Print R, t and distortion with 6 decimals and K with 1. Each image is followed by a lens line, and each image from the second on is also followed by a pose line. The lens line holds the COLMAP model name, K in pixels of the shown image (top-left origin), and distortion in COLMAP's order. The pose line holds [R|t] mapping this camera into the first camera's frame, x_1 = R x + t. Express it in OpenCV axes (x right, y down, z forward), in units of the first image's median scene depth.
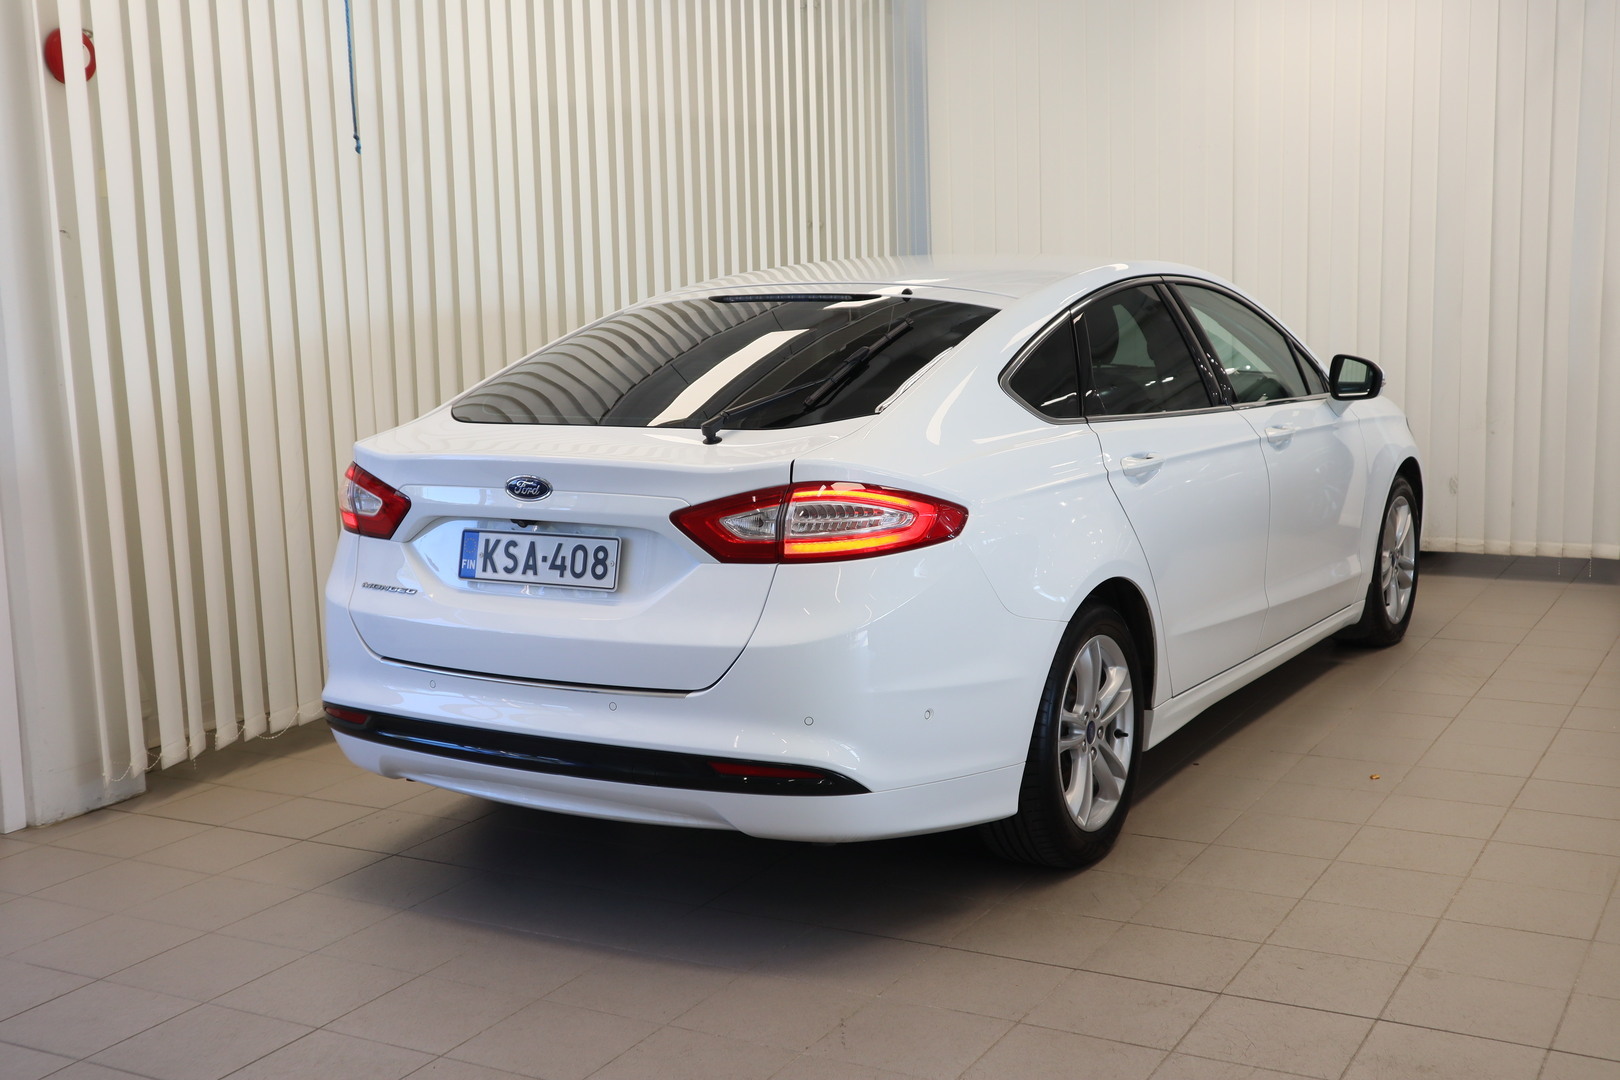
lens RADIAL K [[1935.7, 0, 809.5], [0, 1935.7, 545.6], [0, 0, 1]] dist [-0.021549, 0.000000]
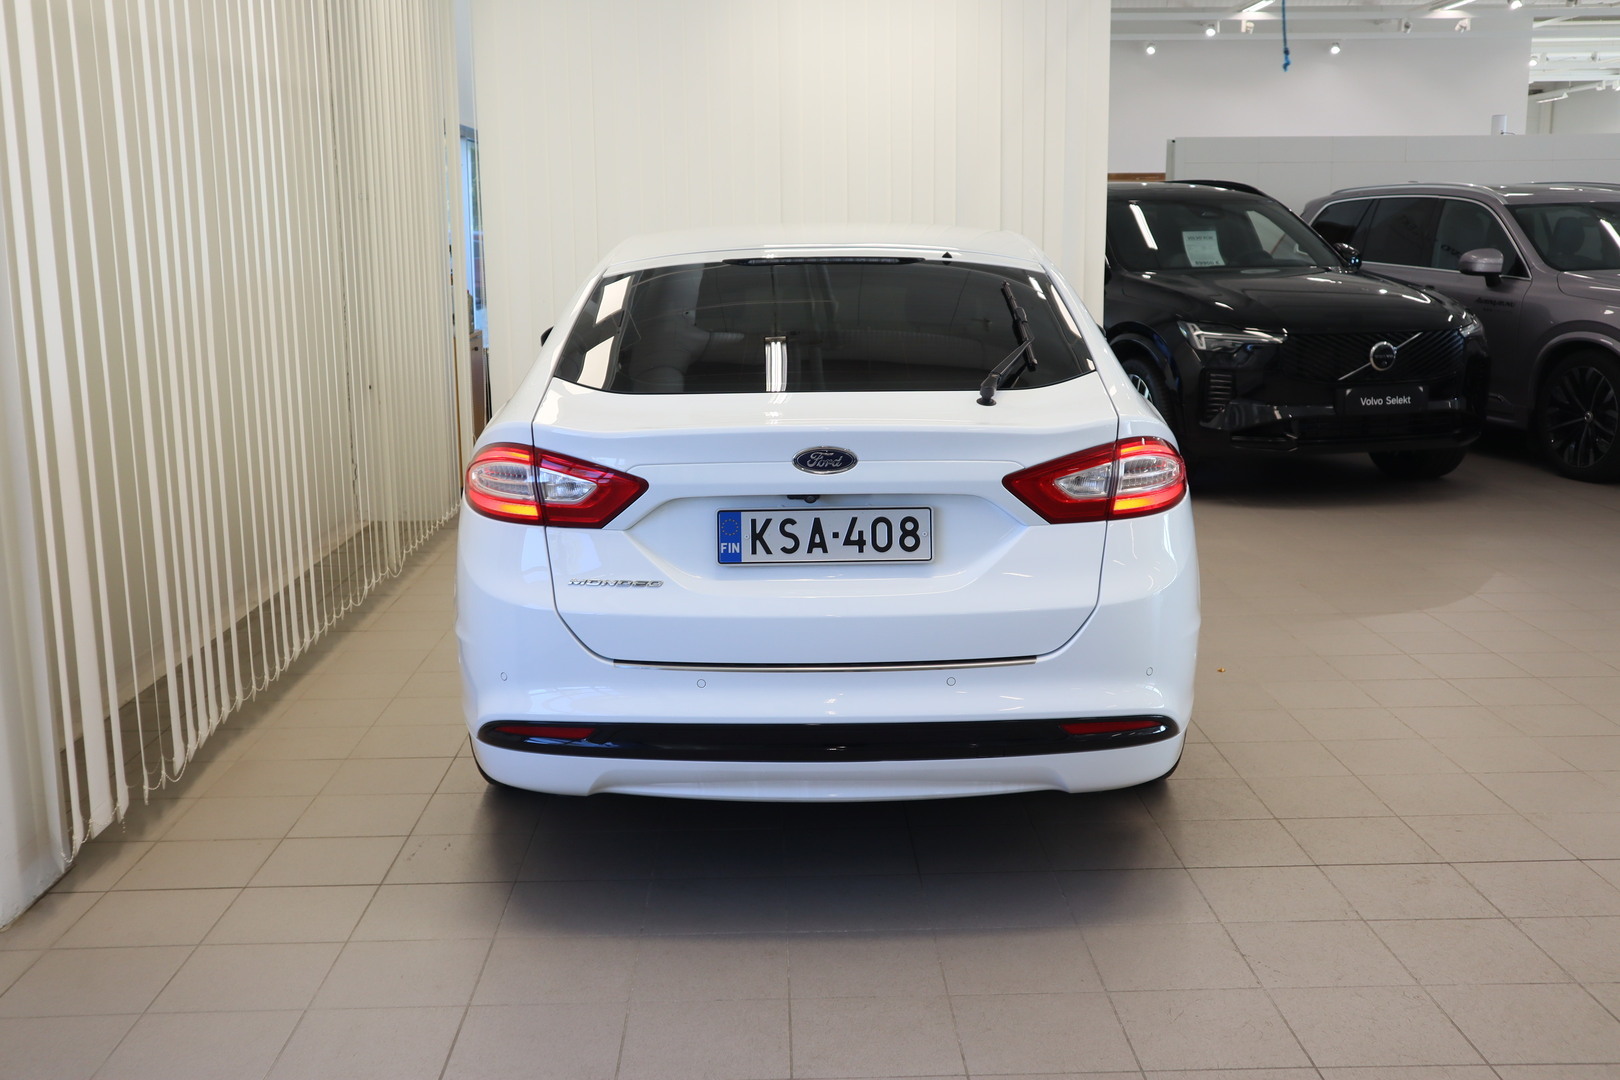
lens RADIAL K [[1613.5, 0, 810.7], [0, 1613.5, 533.8], [0, 0, 1]] dist [0.006648, 0.000000]
pose [[0.863067, -0.078366, 0.498973, -0.540521], [0.063649, 0.996890, 0.046473, -0.031007], [-0.501063, -0.008350, 0.865370, 0.331377]]
